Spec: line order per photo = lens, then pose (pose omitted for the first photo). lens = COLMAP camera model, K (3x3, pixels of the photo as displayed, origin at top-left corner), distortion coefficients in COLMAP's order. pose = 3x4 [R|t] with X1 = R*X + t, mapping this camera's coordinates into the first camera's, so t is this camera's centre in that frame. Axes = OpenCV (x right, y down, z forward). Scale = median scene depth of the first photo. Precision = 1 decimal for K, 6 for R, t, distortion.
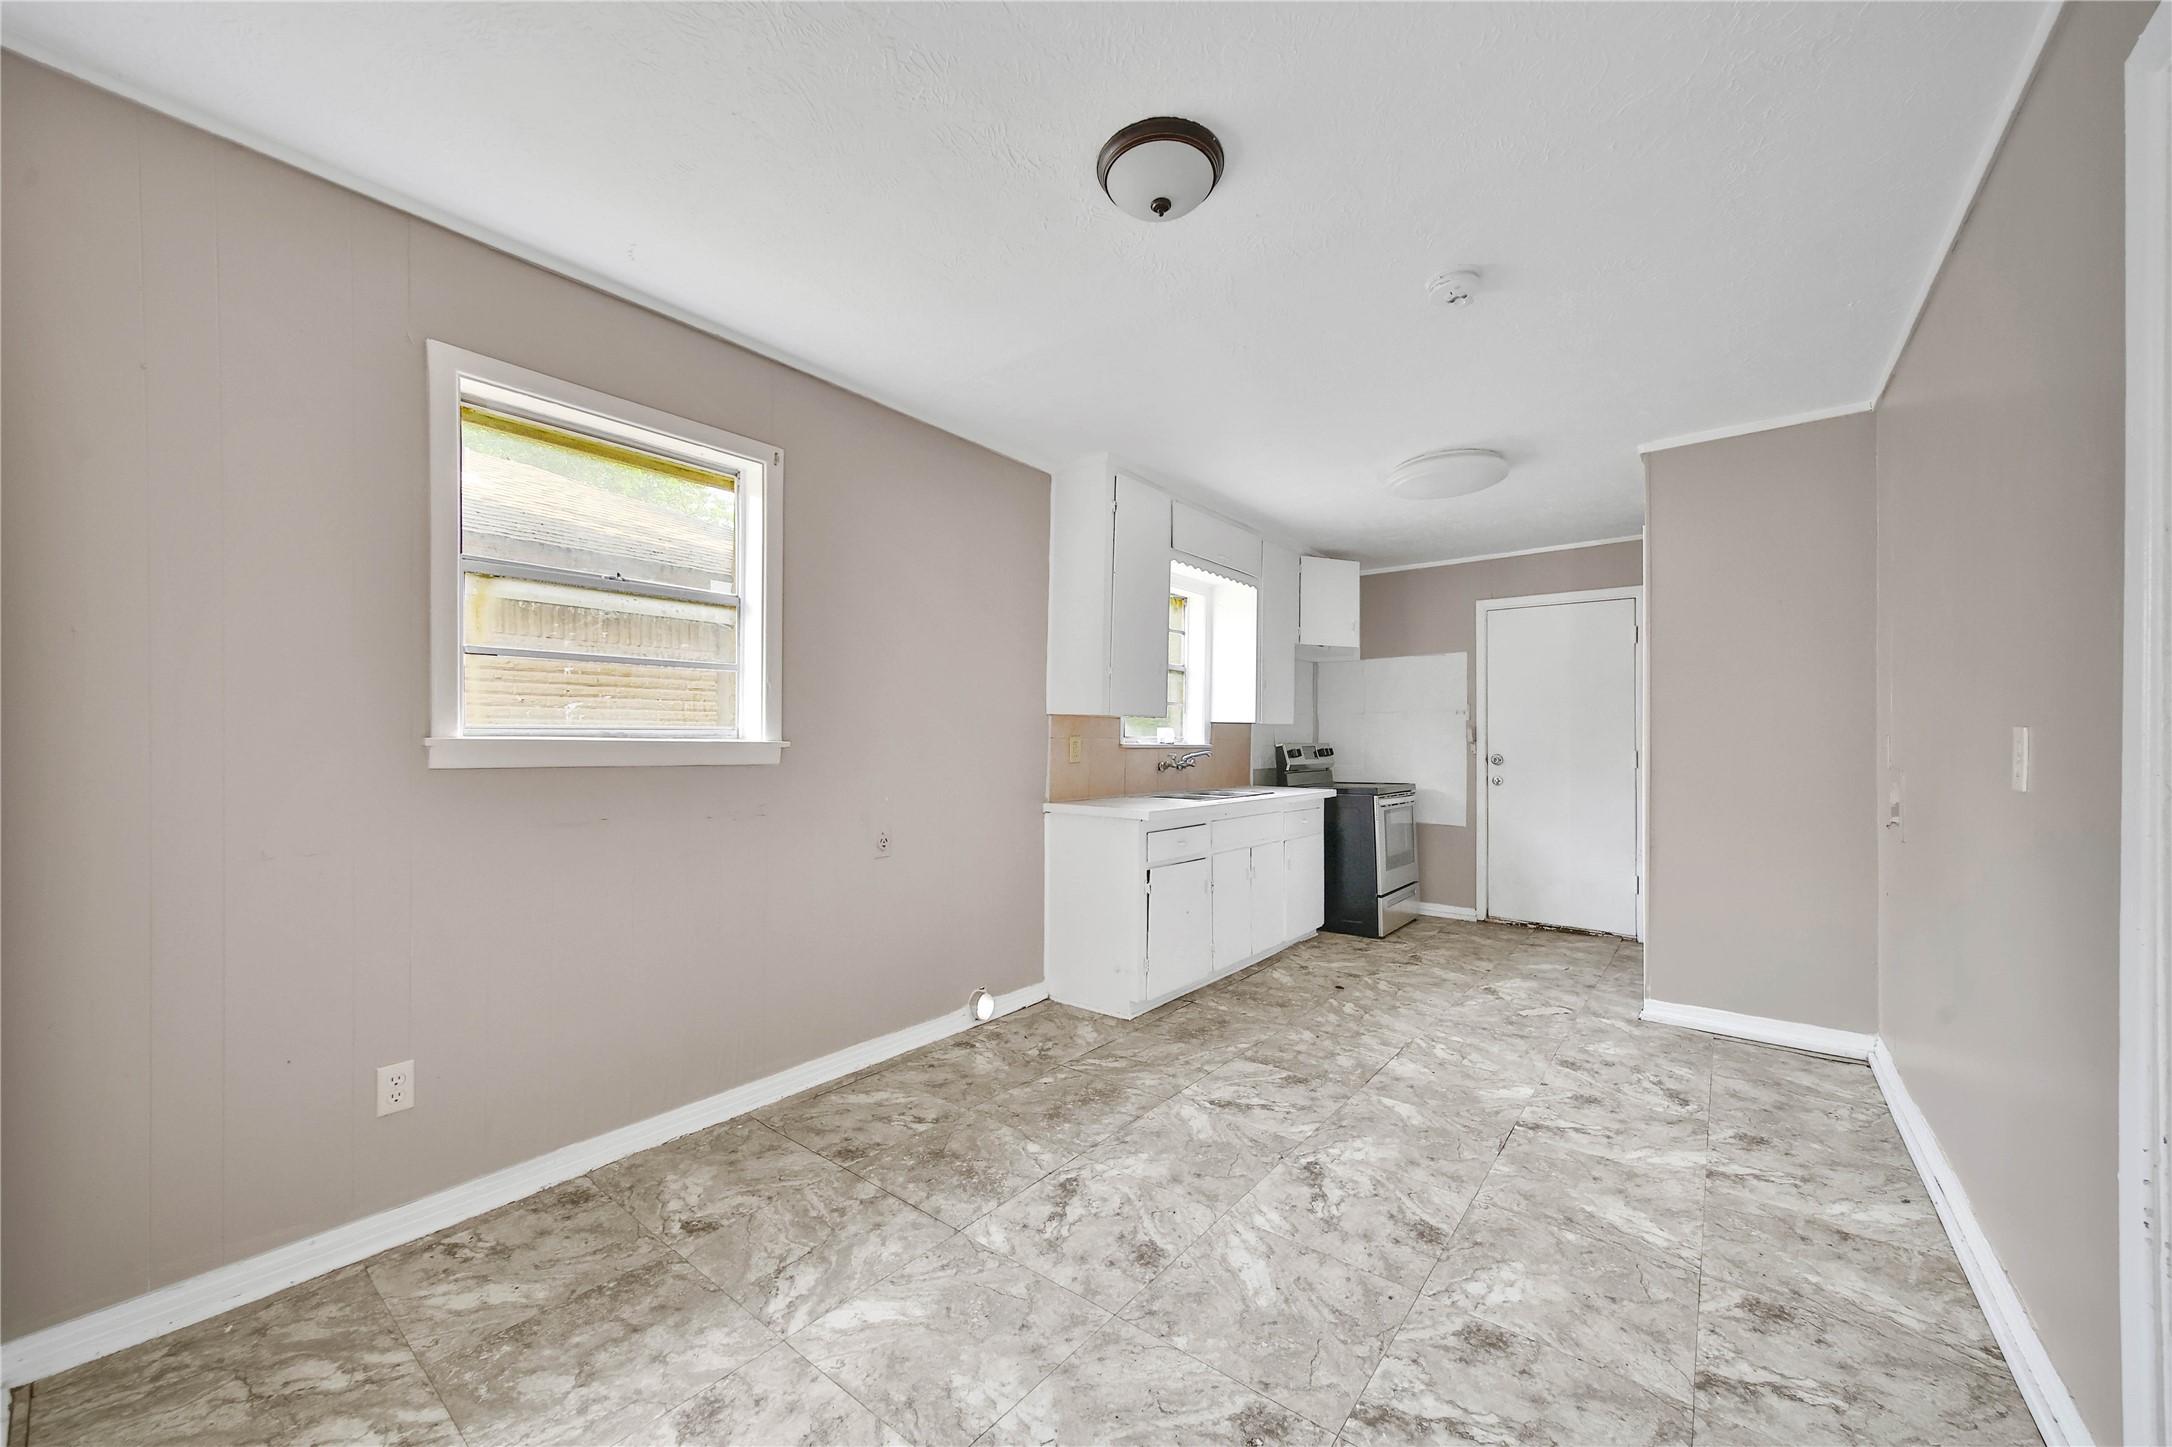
lens RADIAL K [[797.1, 0, 1101.6], [0, 797.1, 736.5], [0, 0, 1]] dist [-0.000035, -0.000894]
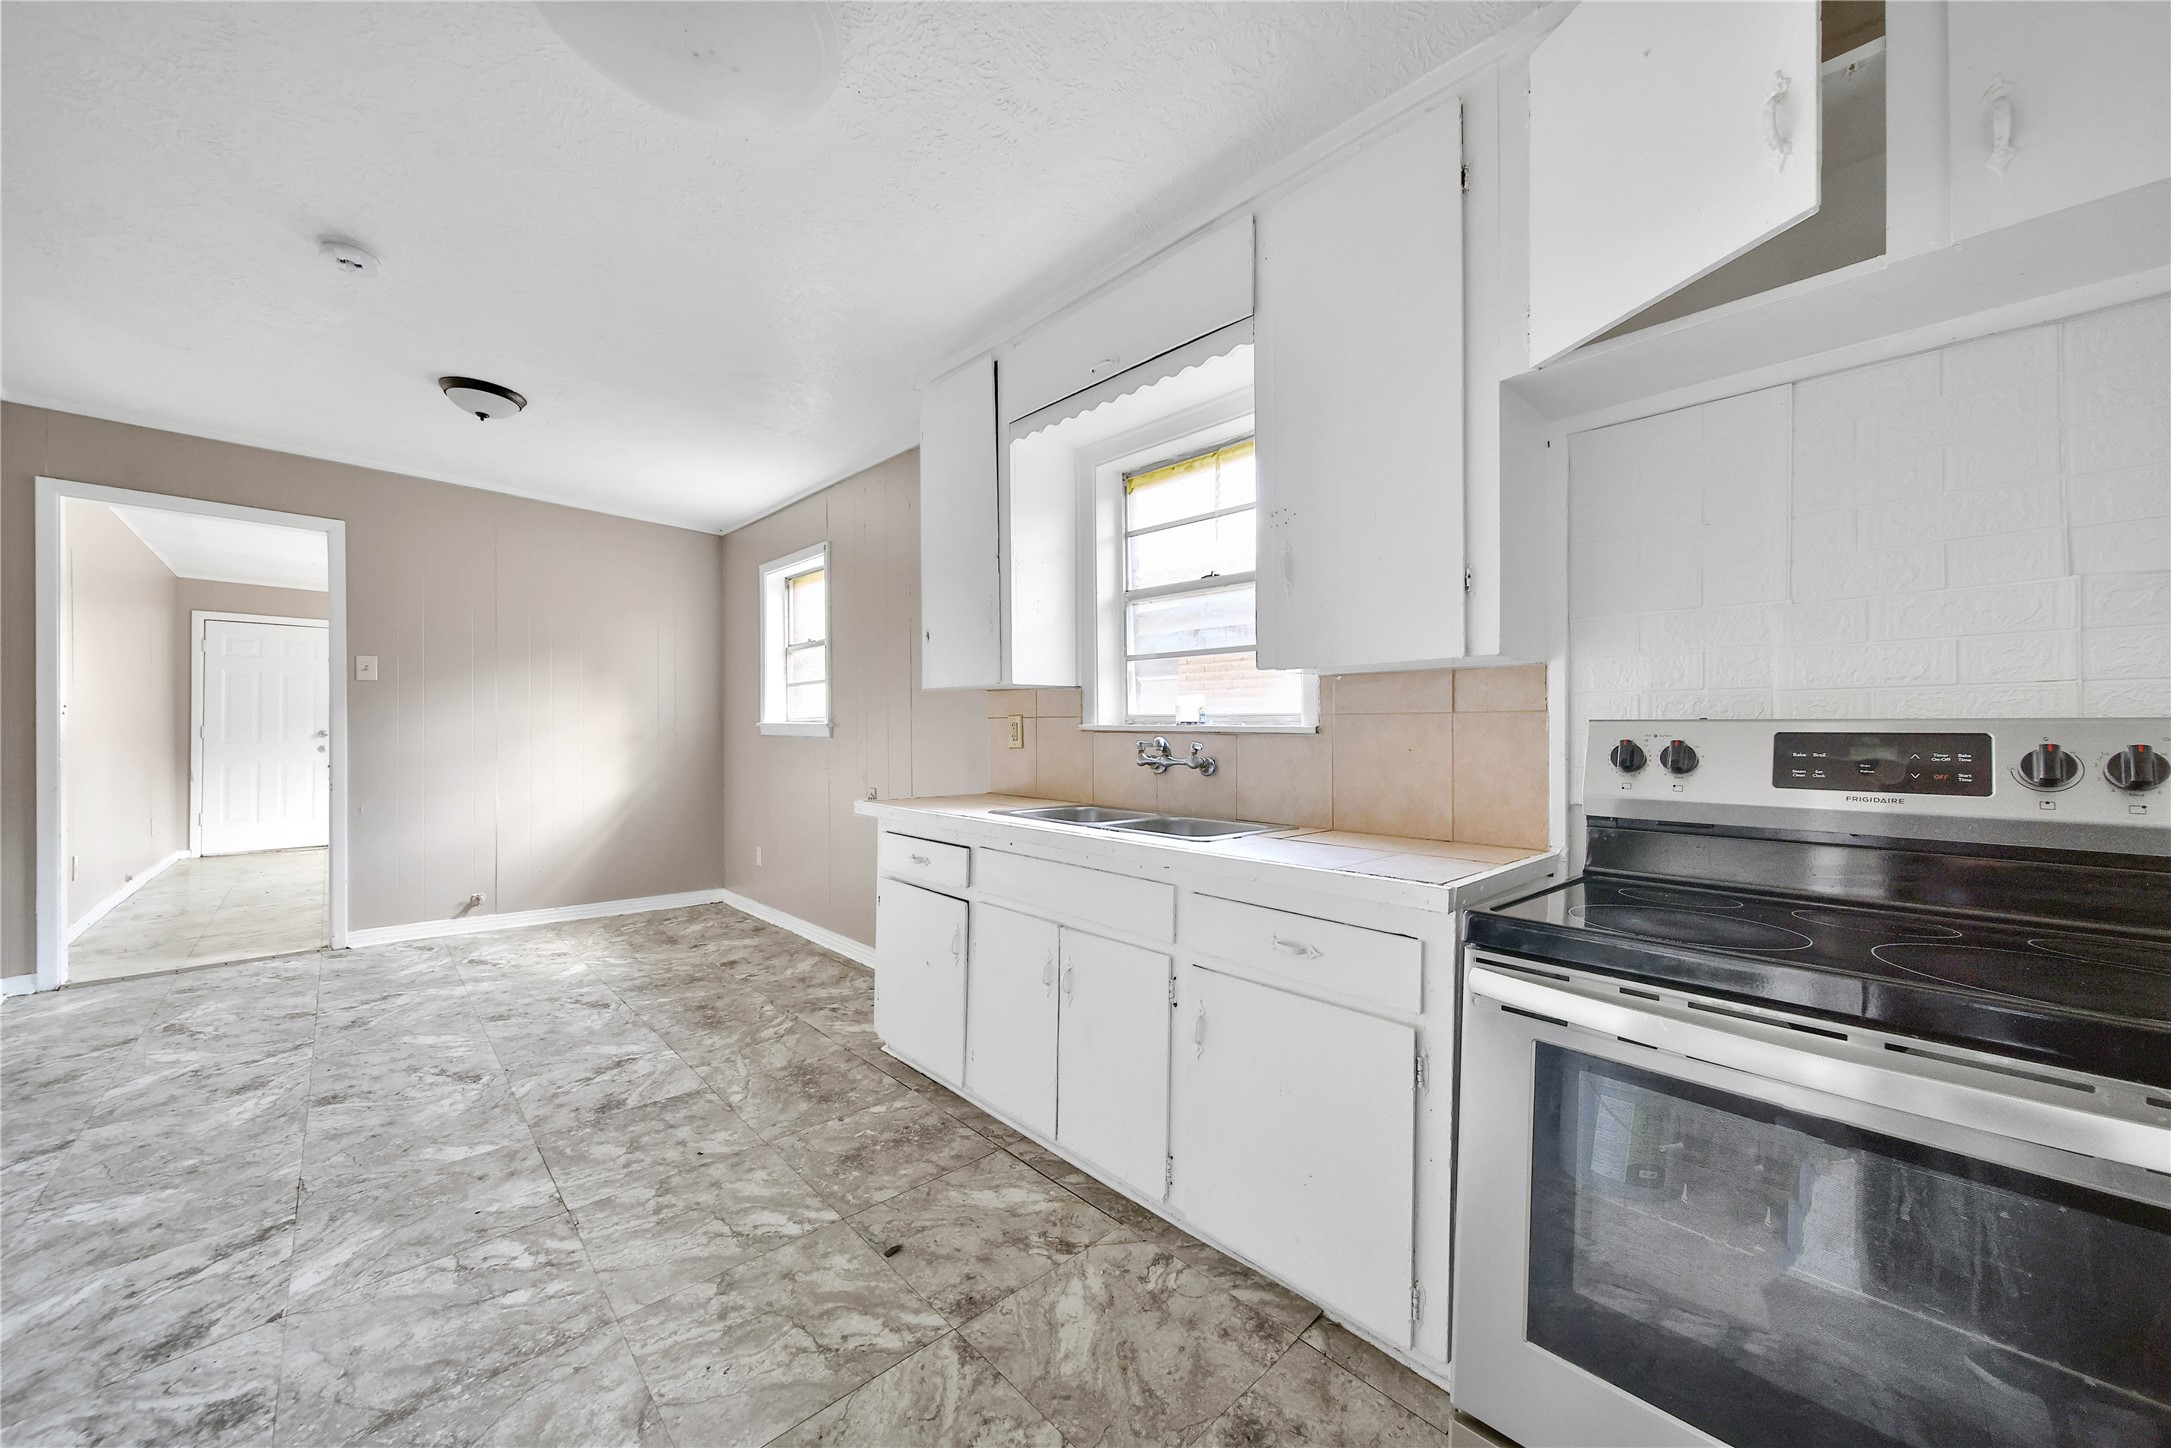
lens RADIAL K [[796.7, 0, 1106.2], [0, 796.7, 724.2], [0, 0, 1]] dist [-0.000035, -0.000894]
pose [[-0.148403, -0.014469, -0.988821, 1.073816], [0.009356, 0.999828, -0.016034, 0.033441], [0.988883, -0.011631, -0.148243, 1.740669]]
